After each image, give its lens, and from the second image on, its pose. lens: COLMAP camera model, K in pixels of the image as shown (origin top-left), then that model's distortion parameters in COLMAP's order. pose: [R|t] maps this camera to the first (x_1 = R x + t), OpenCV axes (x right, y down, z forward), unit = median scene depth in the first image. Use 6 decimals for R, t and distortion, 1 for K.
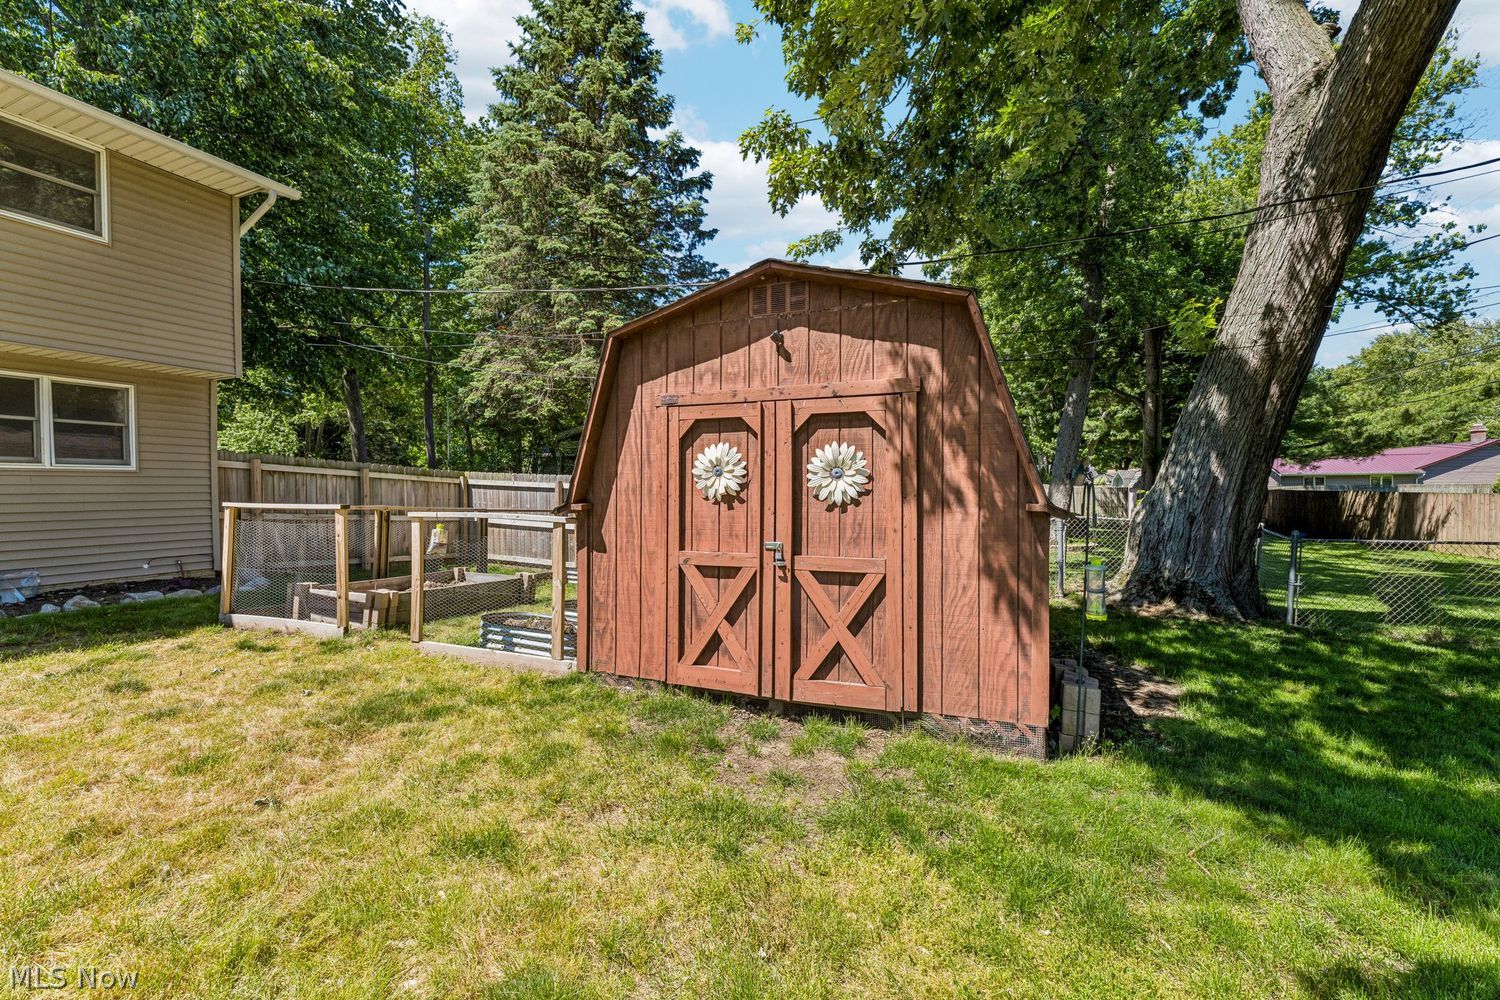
lens RADIAL K [[610.4, 0, 759.2], [0, 610.4, 490.4], [0, 0, 1]] dist [-0.009609, 0.000621]
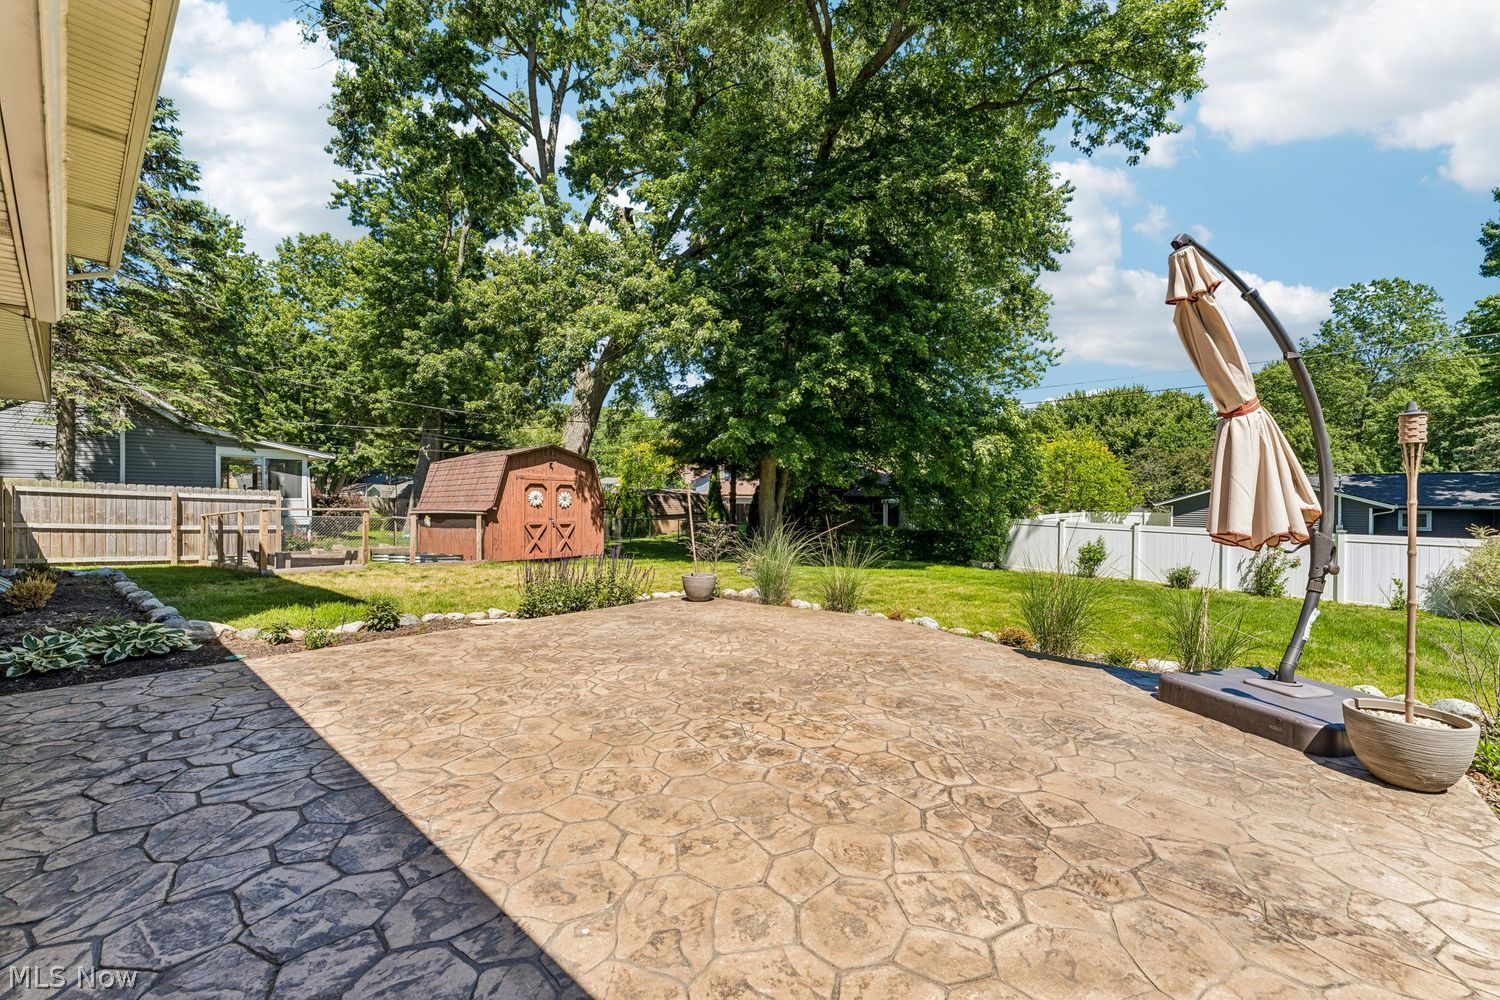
lens RADIAL K [[610.4, 0, 738.4], [0, 610.4, 498.4], [0, 0, 1]] dist [-0.009609, 0.000621]
pose [[0.331972, 0.016528, 0.943144, -1.546628], [-0.013154, 0.999830, -0.012892, -0.000248], [-0.943197, -0.008126, 0.332134, -0.670974]]
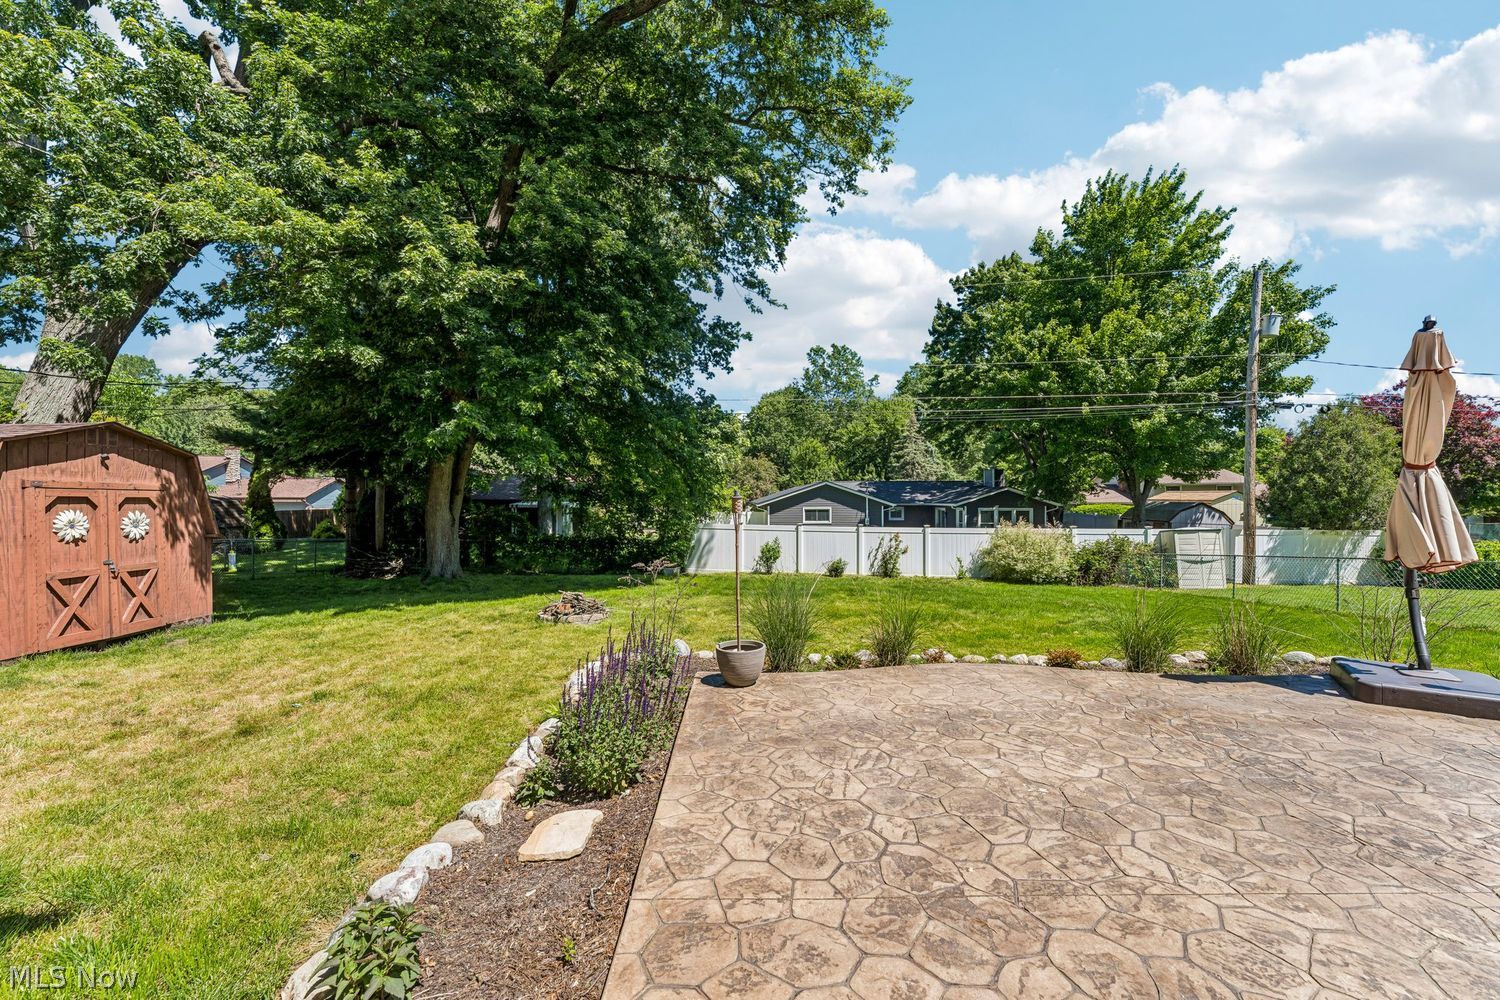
lens RADIAL K [[610.4, 0, 753.3], [0, 610.4, 507.6], [0, 0, 1]] dist [-0.009609, 0.000621]
pose [[-0.394780, 0.001339, 0.918775, -1.267578], [0.007469, 0.999971, 0.001751, -0.036487], [-0.918745, 0.007554, -0.394778, -0.079564]]
